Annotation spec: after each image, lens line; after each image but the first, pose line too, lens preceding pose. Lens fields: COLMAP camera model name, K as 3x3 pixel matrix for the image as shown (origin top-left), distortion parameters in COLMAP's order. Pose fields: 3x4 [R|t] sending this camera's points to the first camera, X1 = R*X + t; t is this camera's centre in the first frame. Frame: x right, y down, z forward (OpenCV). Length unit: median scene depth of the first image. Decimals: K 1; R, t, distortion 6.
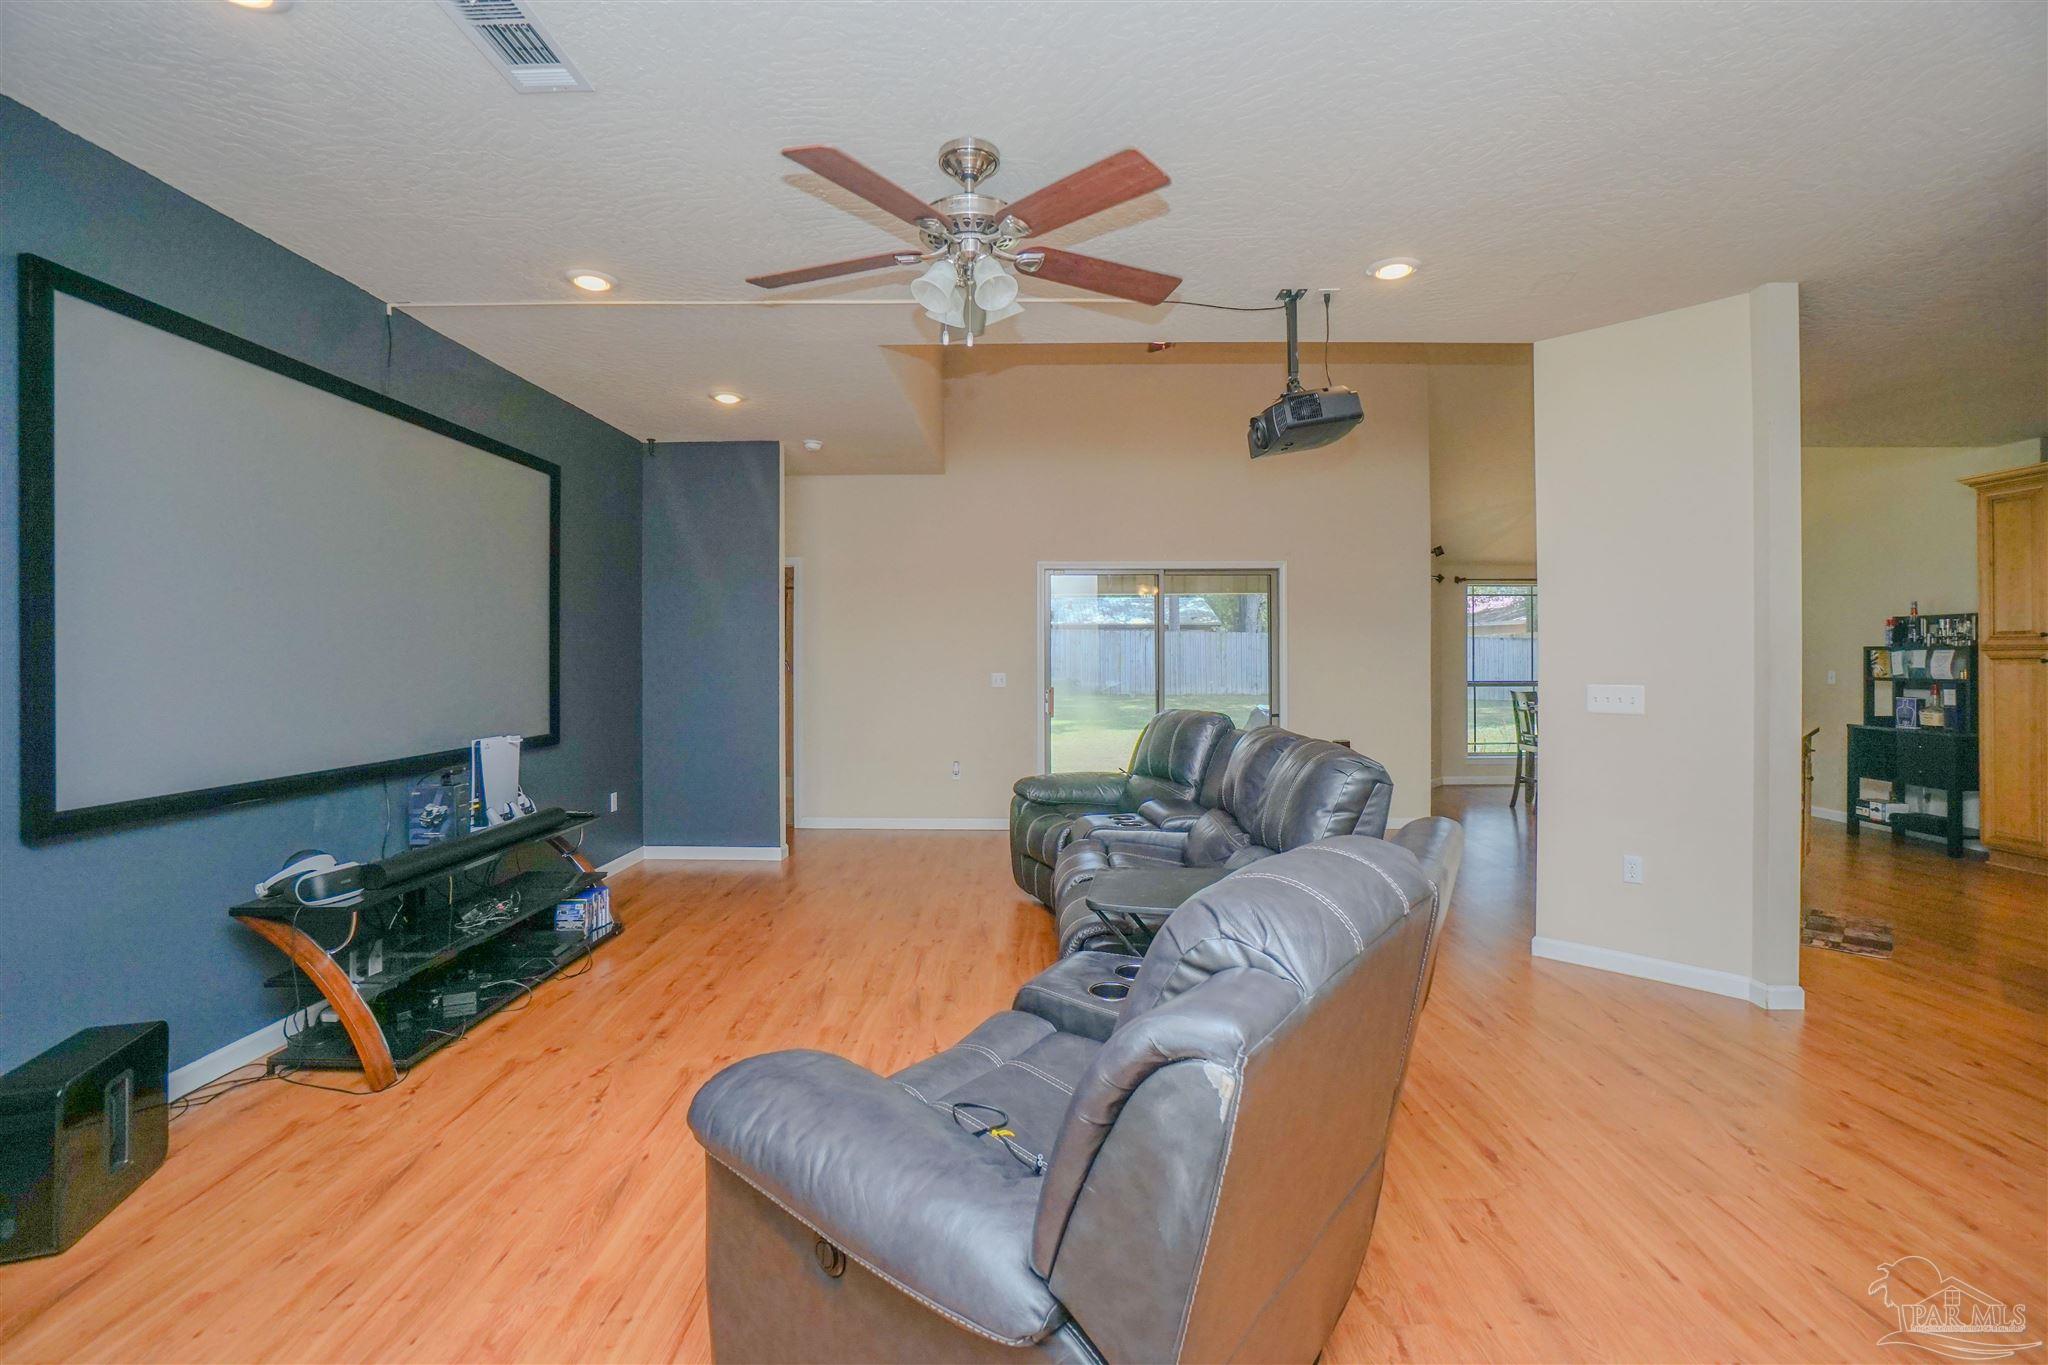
lens RADIAL K [[884.7, 0, 1026.8], [0, 884.7, 657.0], [0, 0, 1]] dist [-0.000466, -0.000047]
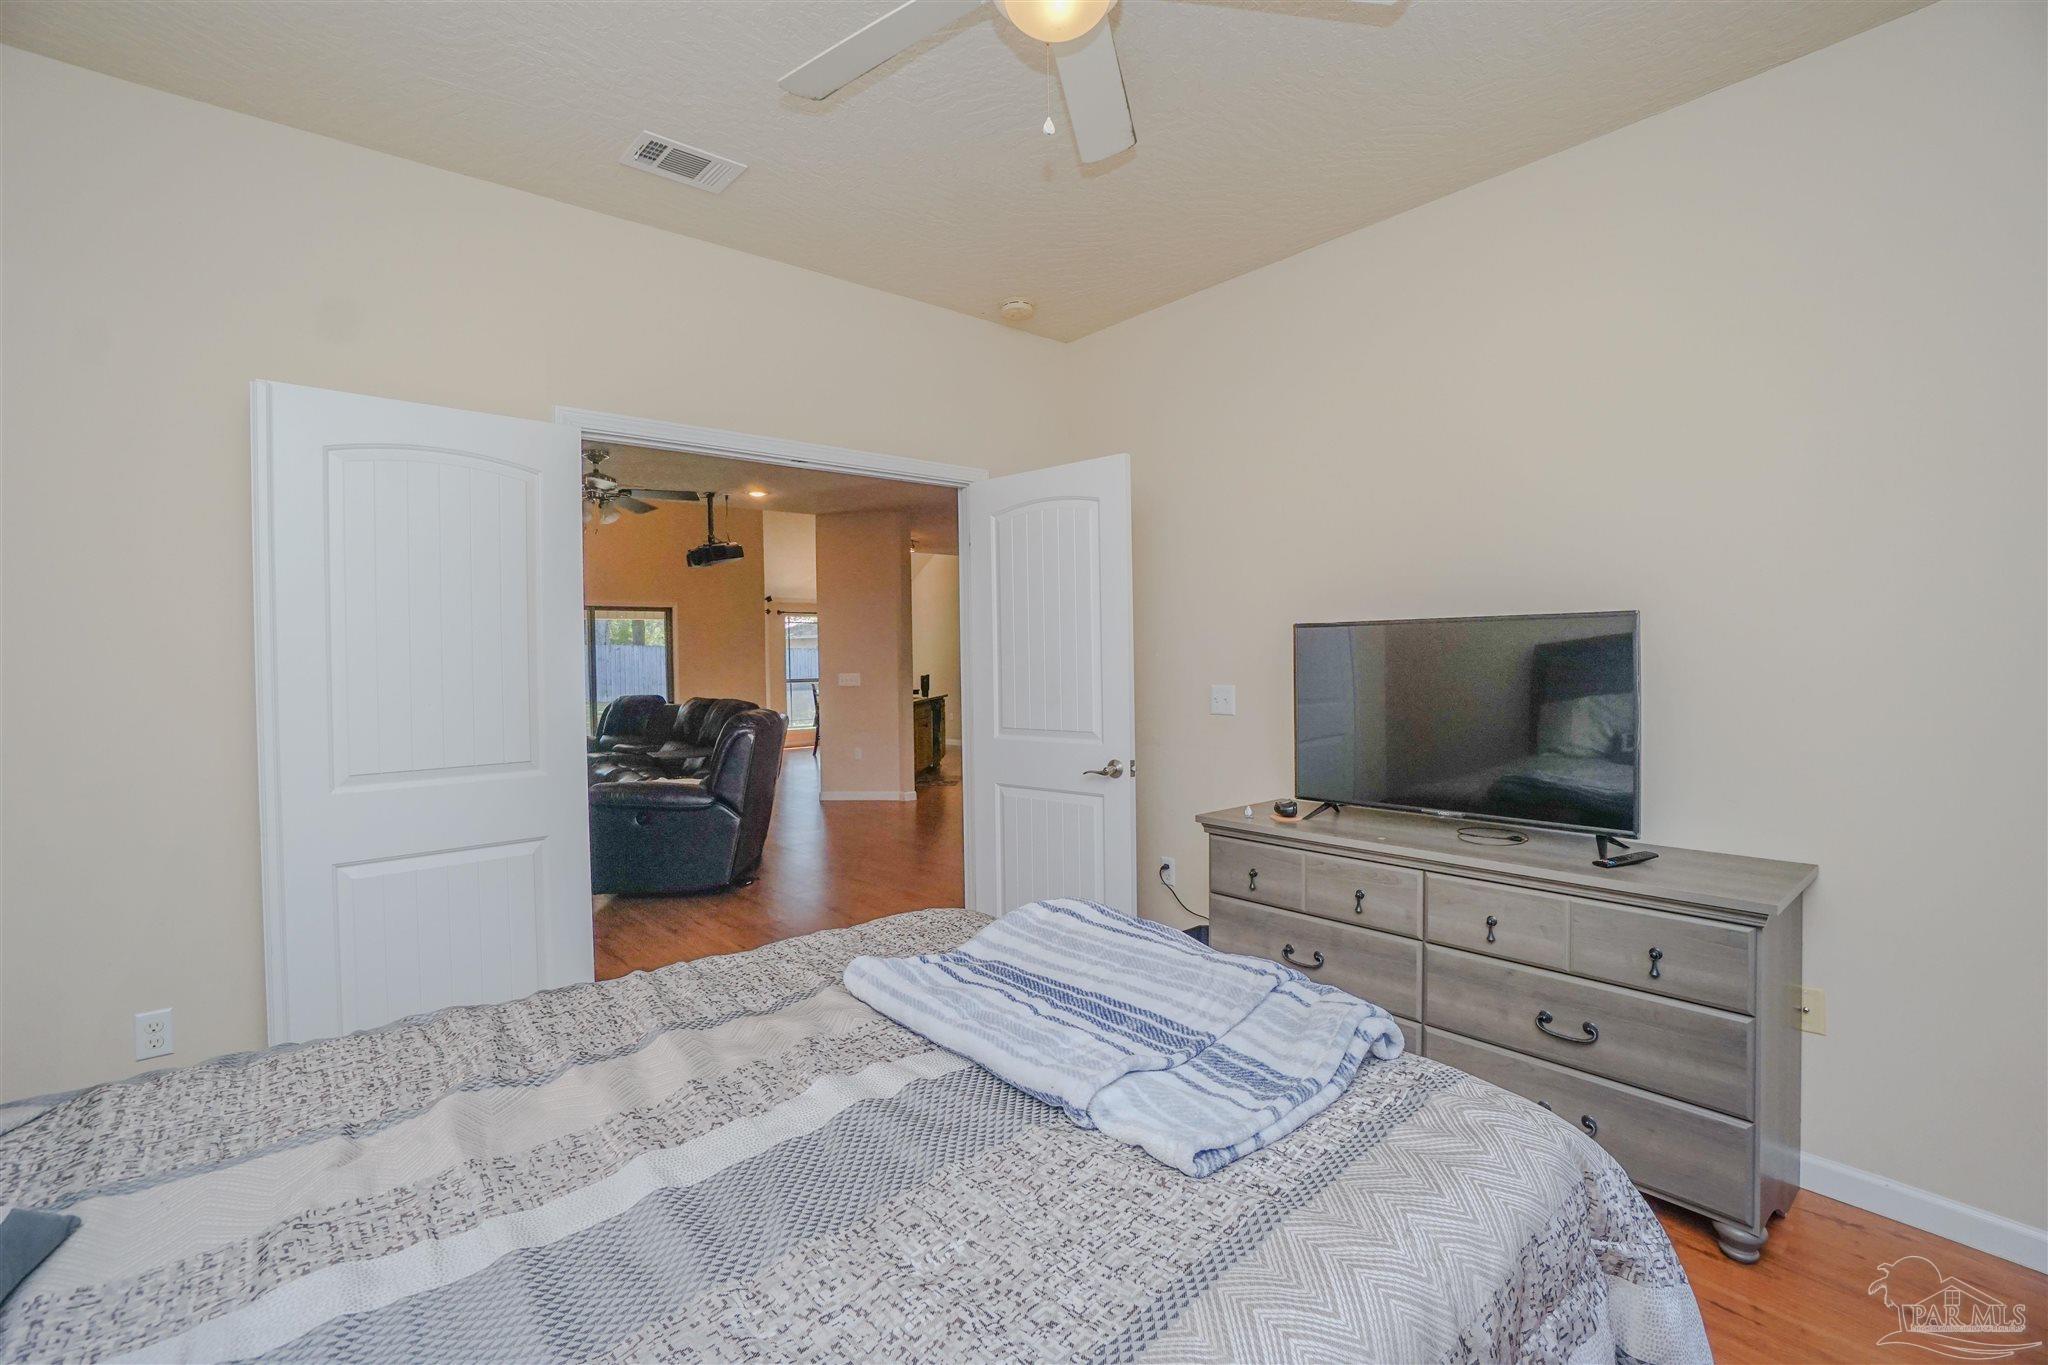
lens RADIAL K [[884.7, 0, 1026.8], [0, 884.7, 657.0], [0, 0, 1]] dist [-0.000466, -0.000047]
pose [[0.744497, -0.018445, 0.667371, -0.535754], [0.025341, 0.999679, -0.000641, 0.004434], [-0.667145, 0.017389, 0.744725, -1.050277]]
